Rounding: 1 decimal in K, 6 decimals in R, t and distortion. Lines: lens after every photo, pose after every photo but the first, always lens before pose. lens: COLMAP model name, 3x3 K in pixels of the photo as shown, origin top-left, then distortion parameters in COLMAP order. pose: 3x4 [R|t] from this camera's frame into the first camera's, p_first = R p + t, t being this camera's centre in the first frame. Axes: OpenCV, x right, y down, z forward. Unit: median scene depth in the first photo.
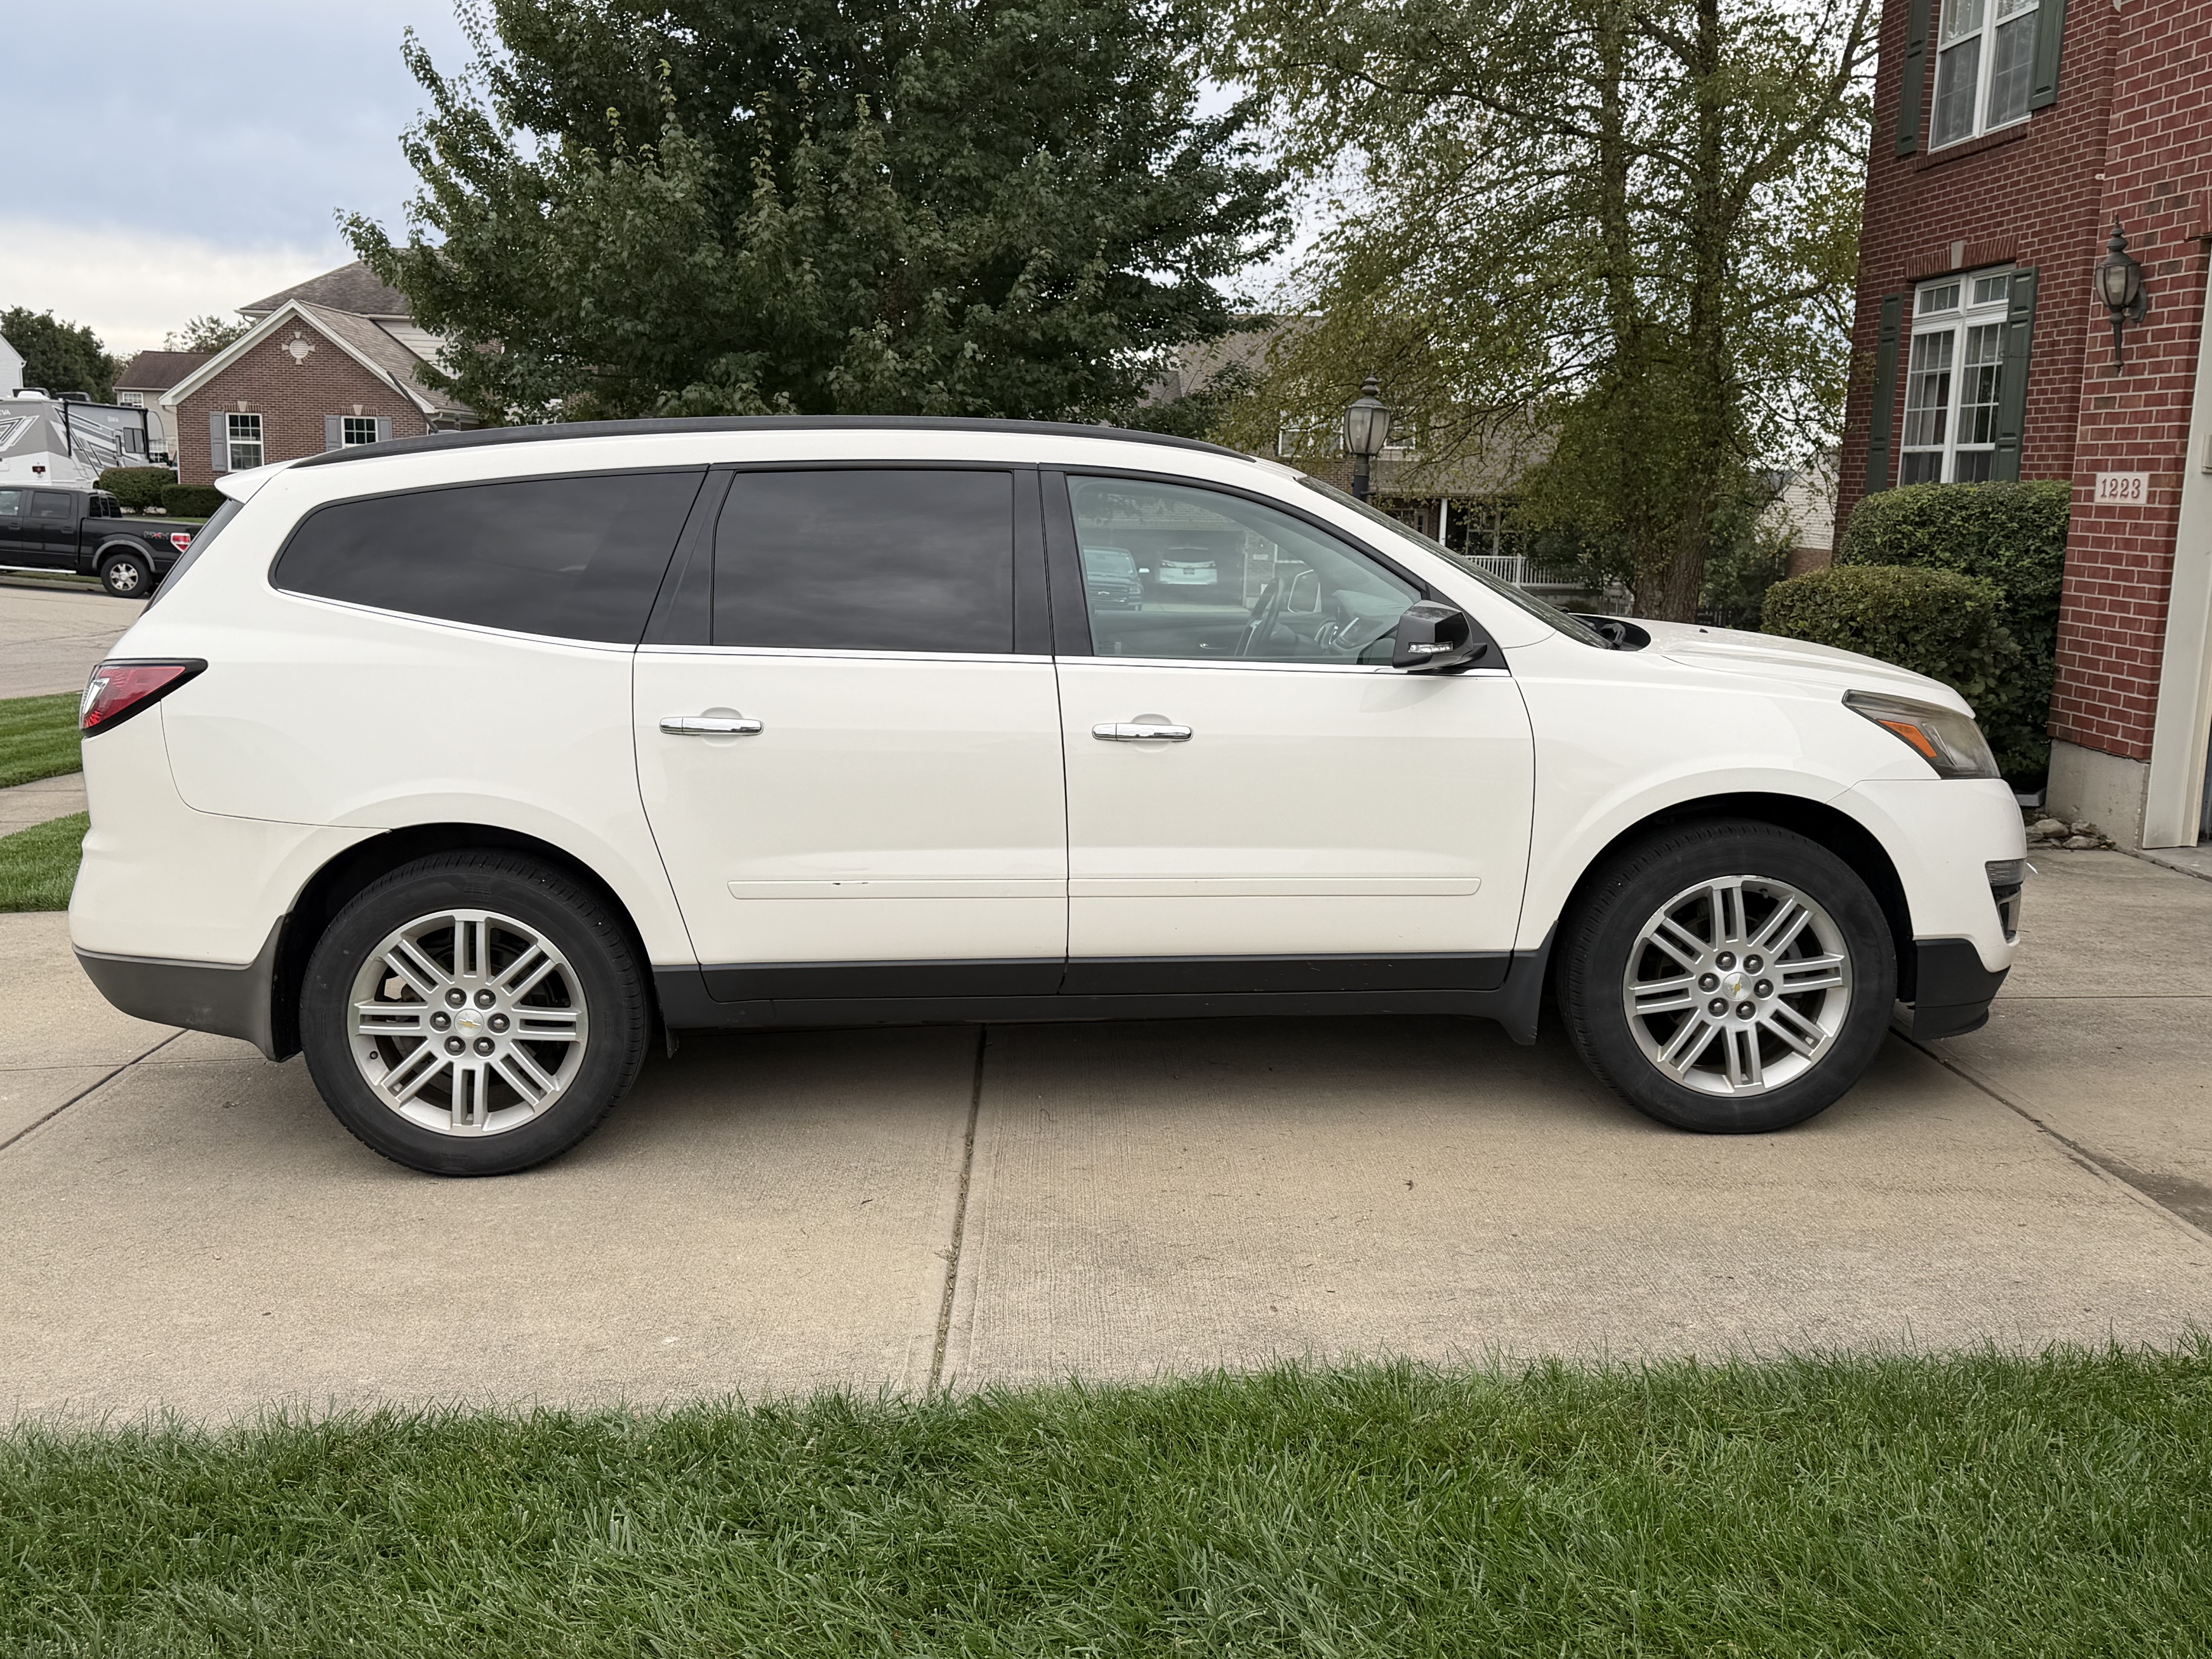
lens RADIAL K [[2102.0, 0, 1110.3], [0, 2102.0, 774.1], [0, 0, 1]] dist [0.019364, -0.008929]
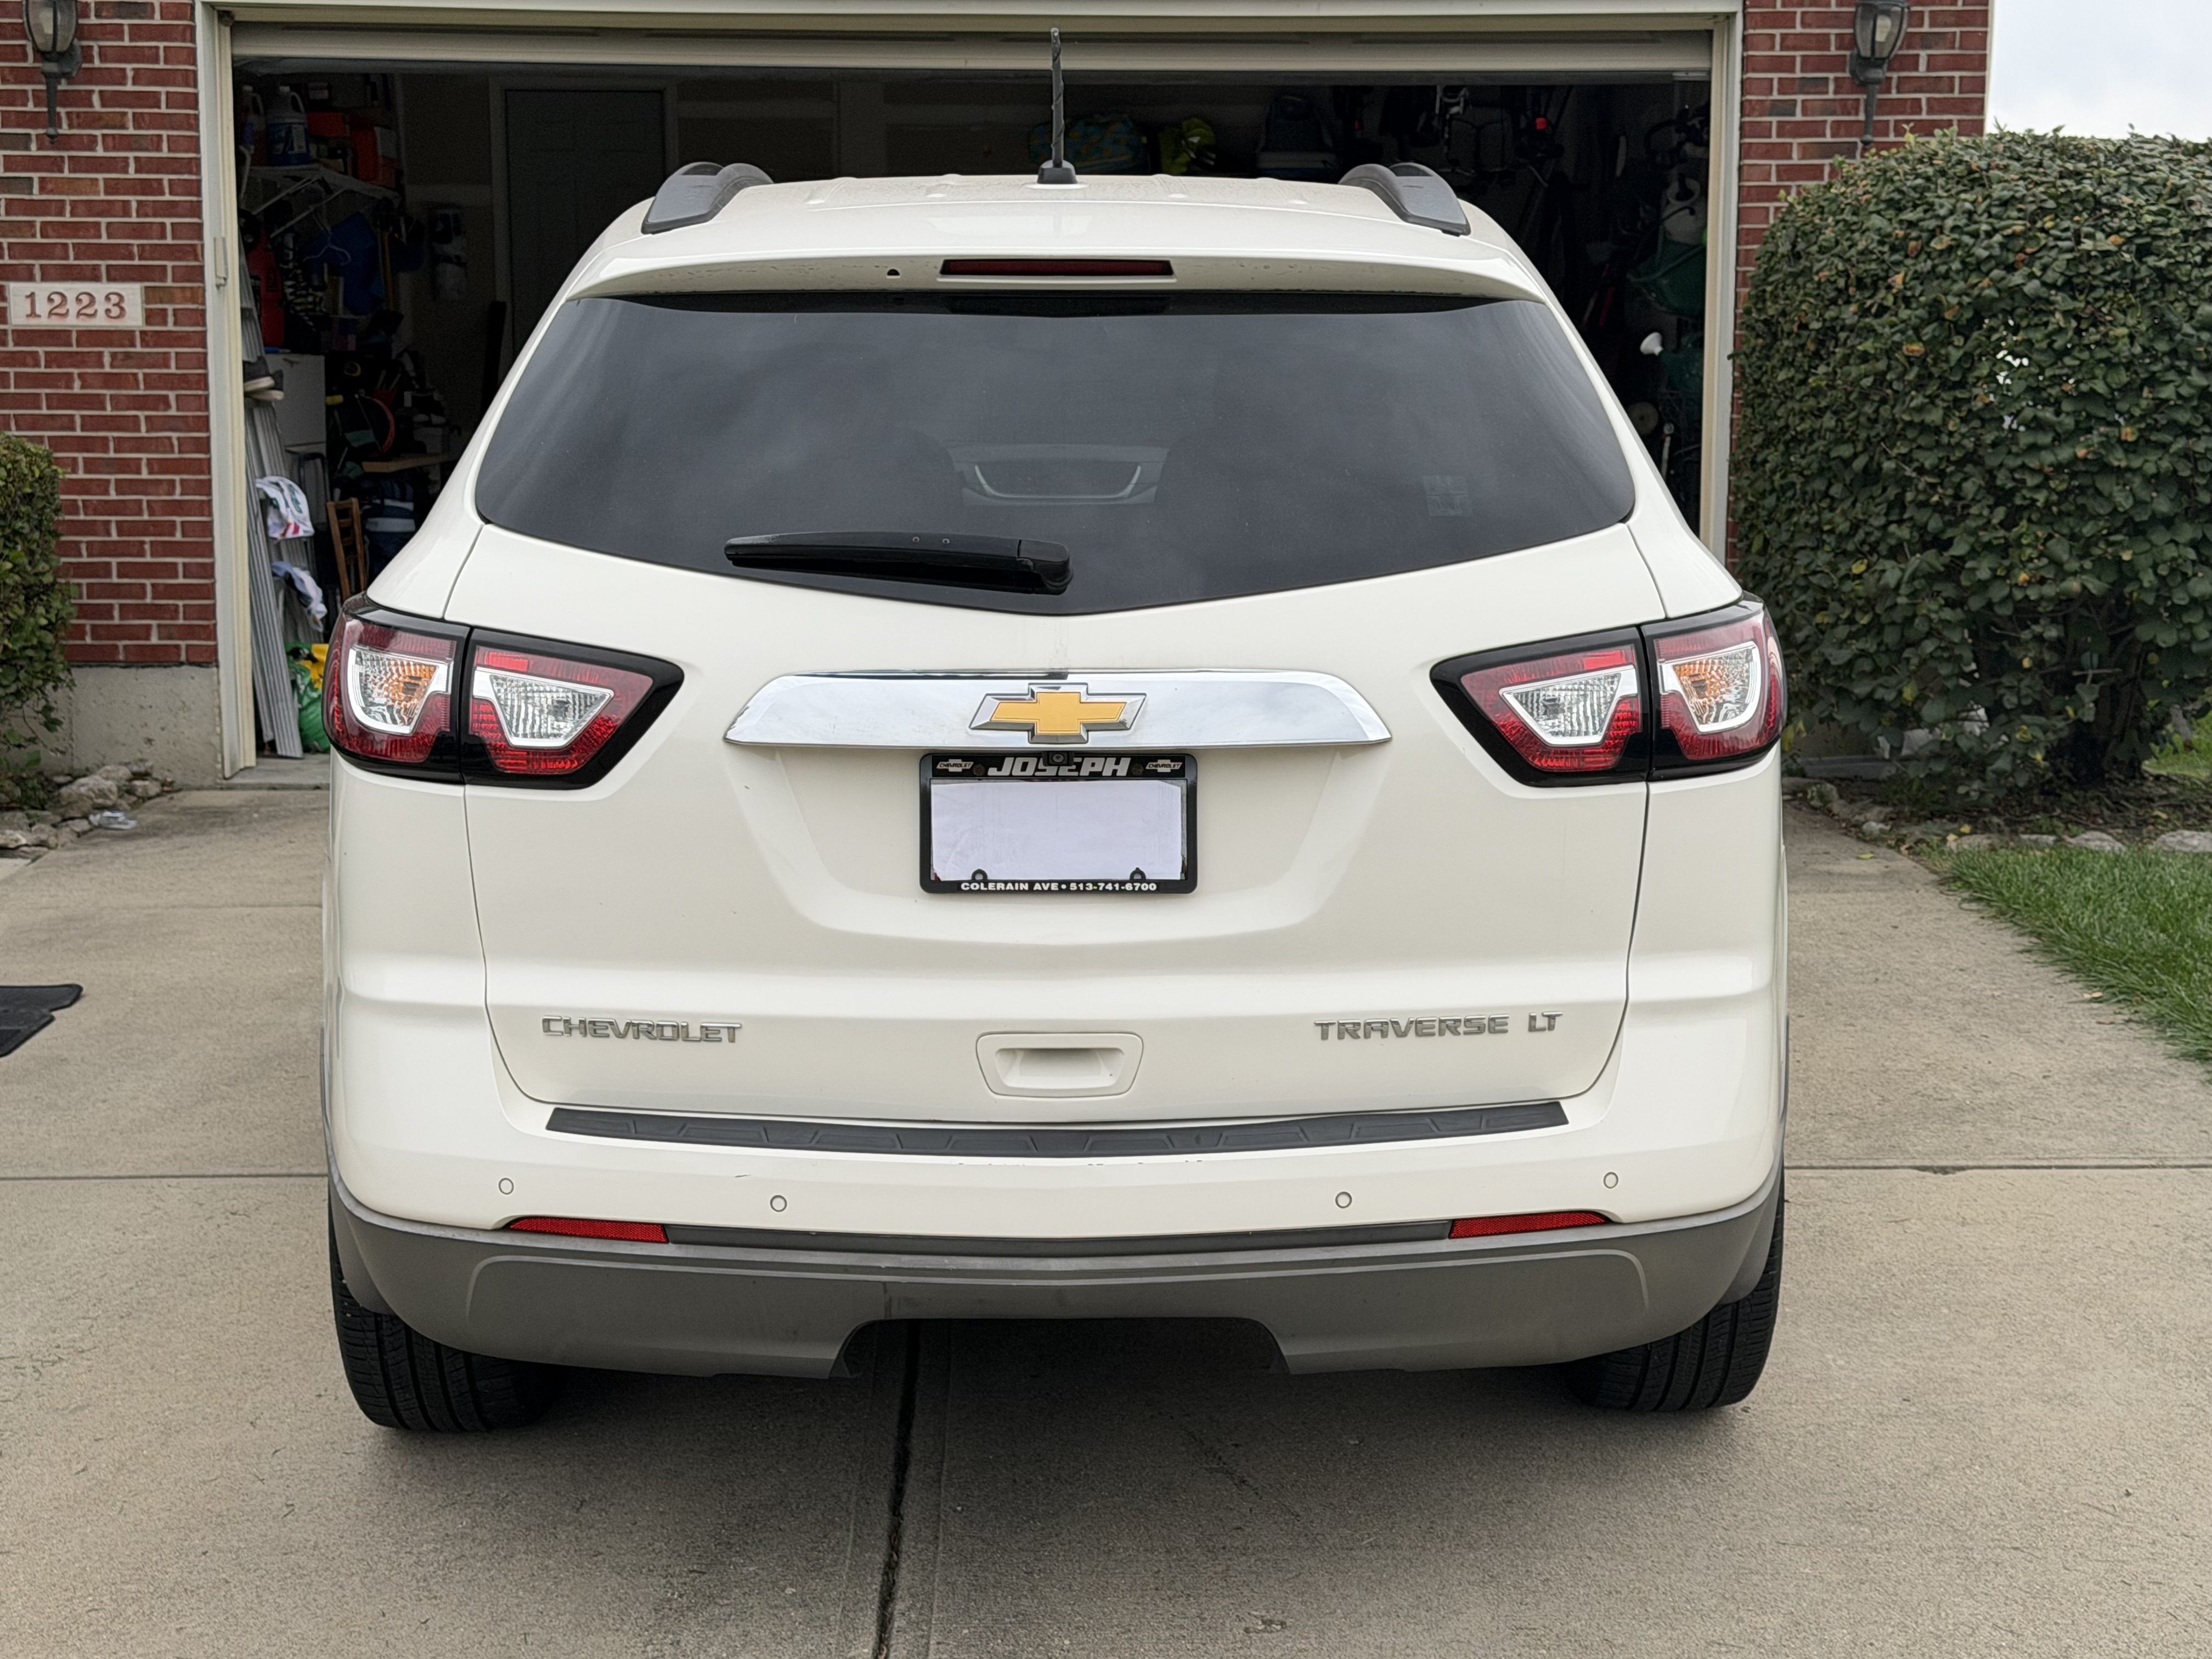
lens RADIAL K [[3337.8, 0, 1106.0], [0, 3337.8, 829.5], [0, 0, 1]] dist [0.247146, -0.617498]
pose [[0.005712, -0.147445, 0.989054, -0.726813], [0.140946, 0.979315, 0.145179, -0.079517], [-0.990001, 0.138574, 0.026375, 0.649966]]
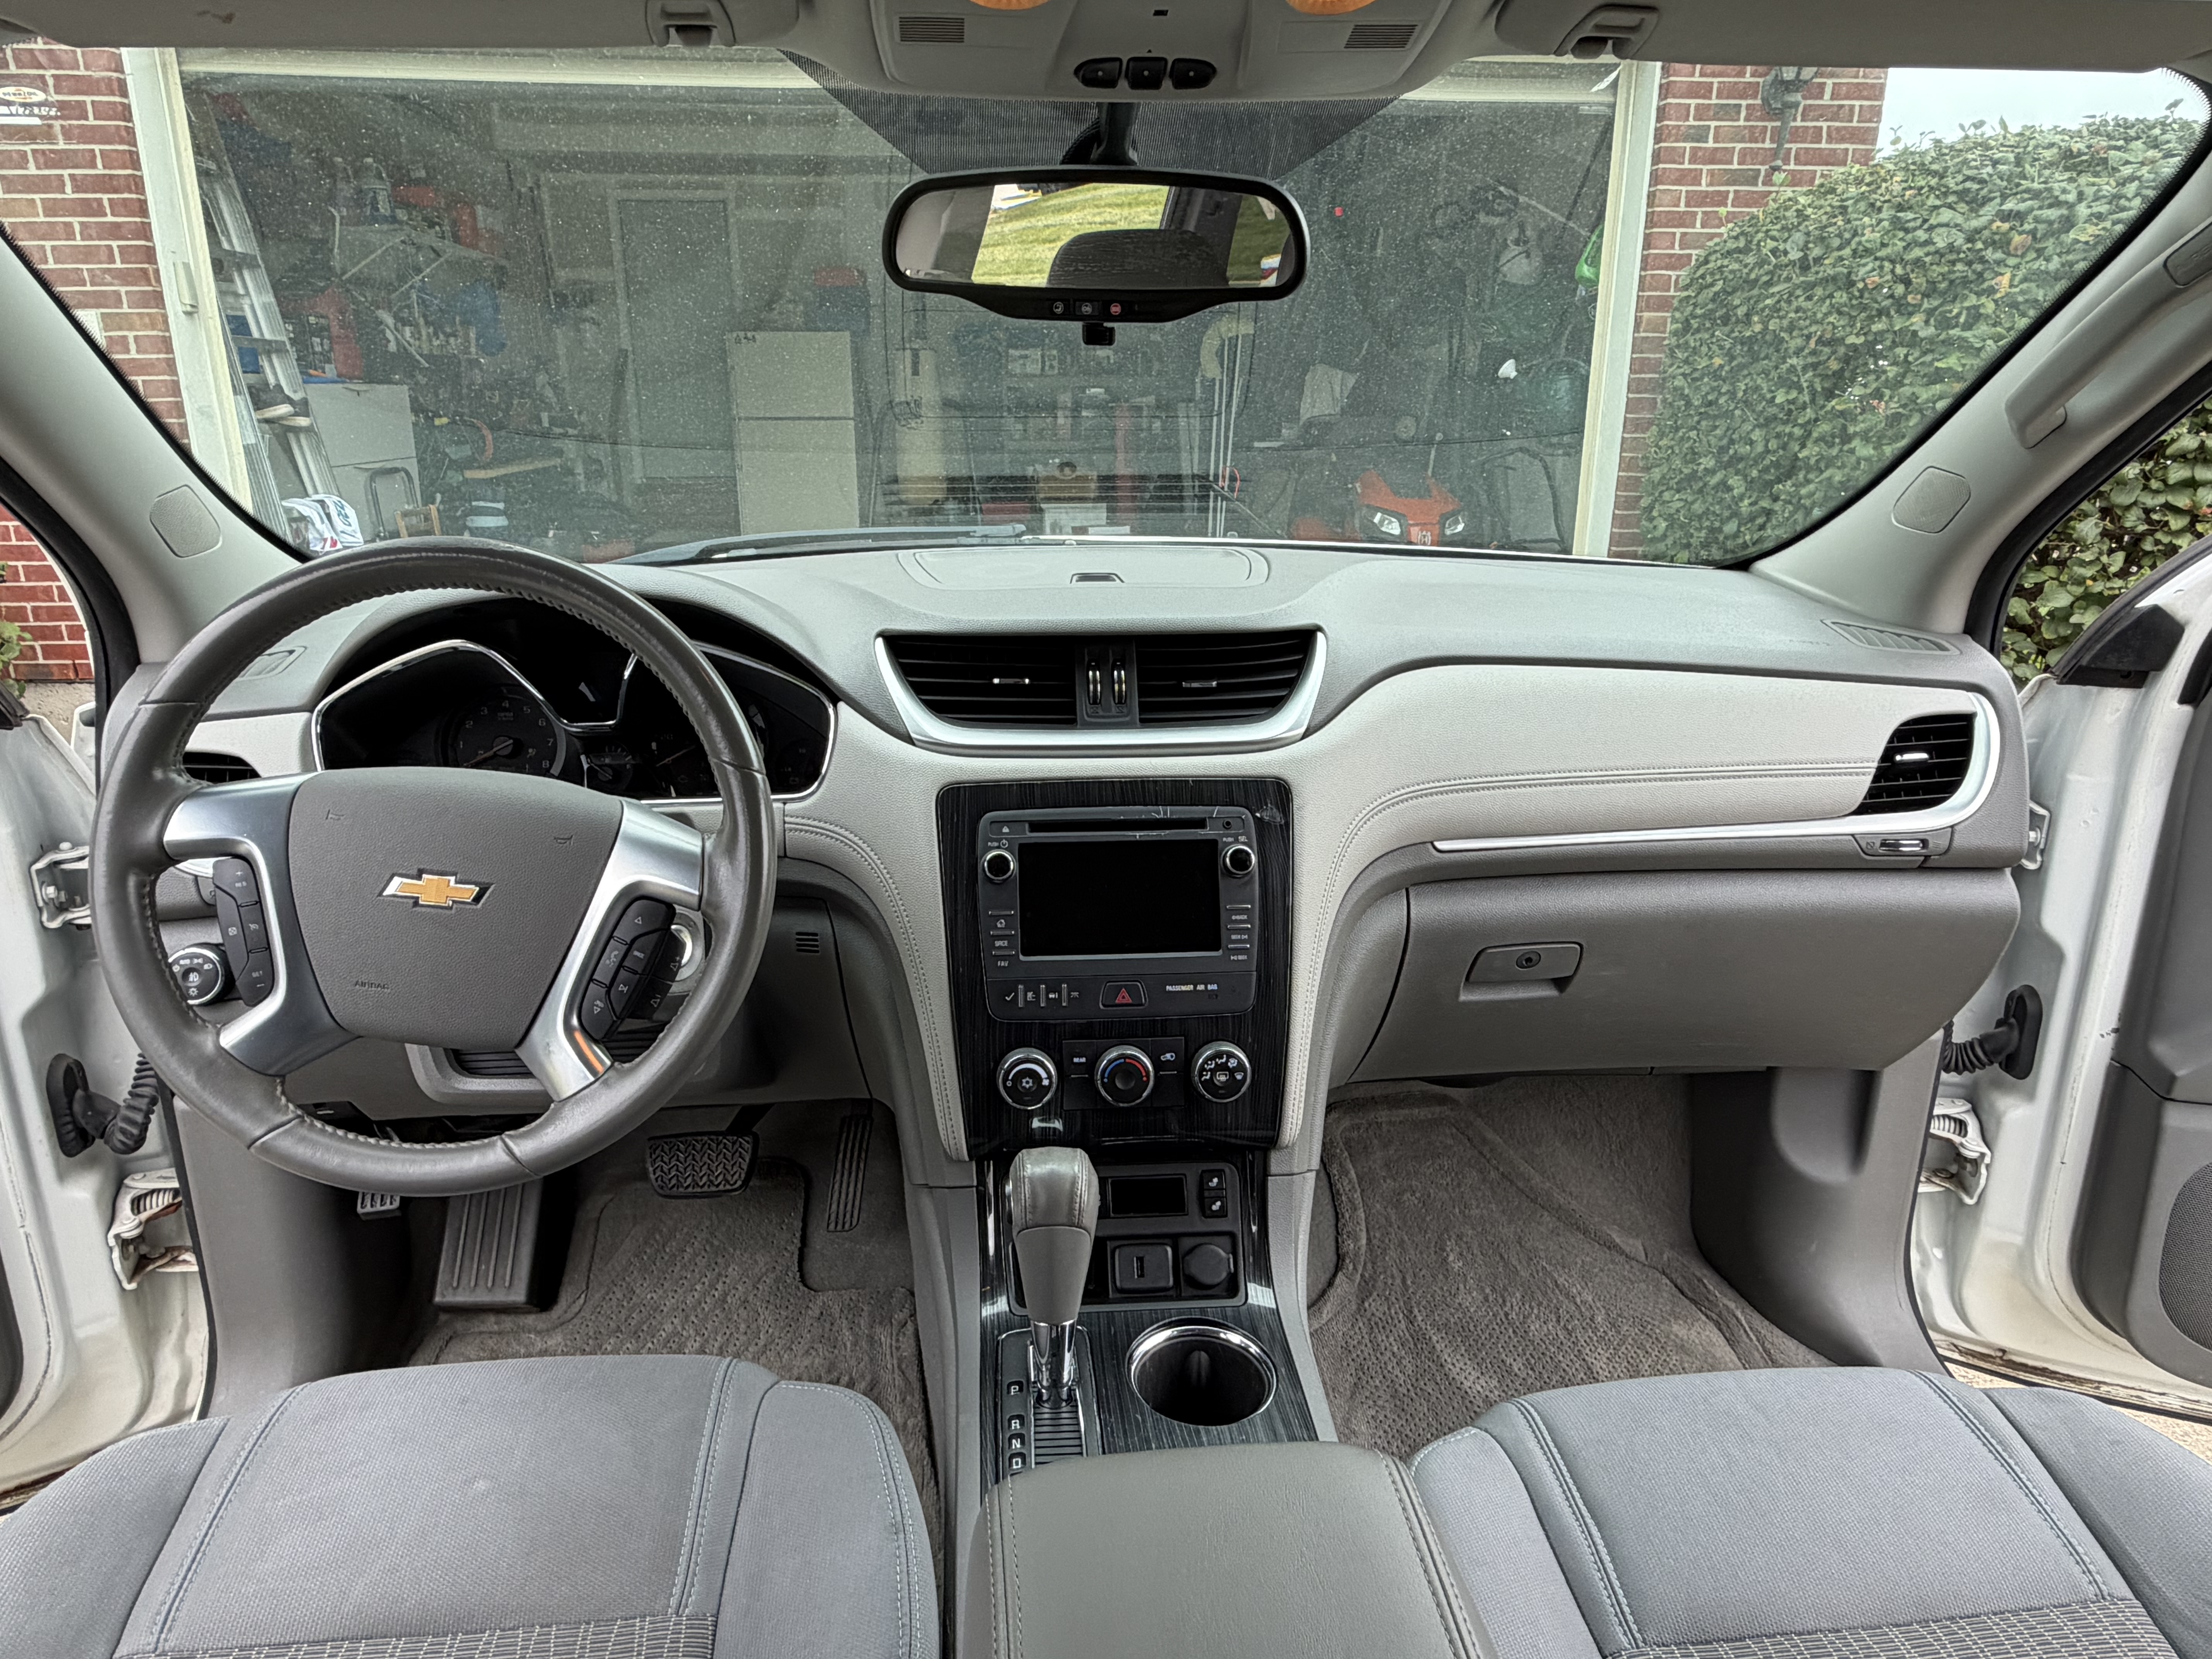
lens RADIAL K [[1372.8, 0, 1074.2], [0, 1372.8, 832.8], [0, 0, 1]] dist [0.000452, 0.000241]
pose [[-0.048255, -0.314287, 0.948101, -0.054748], [0.143979, 0.937105, 0.317970, -0.073532], [-0.988403, 0.151851, 0.000031, 0.678825]]
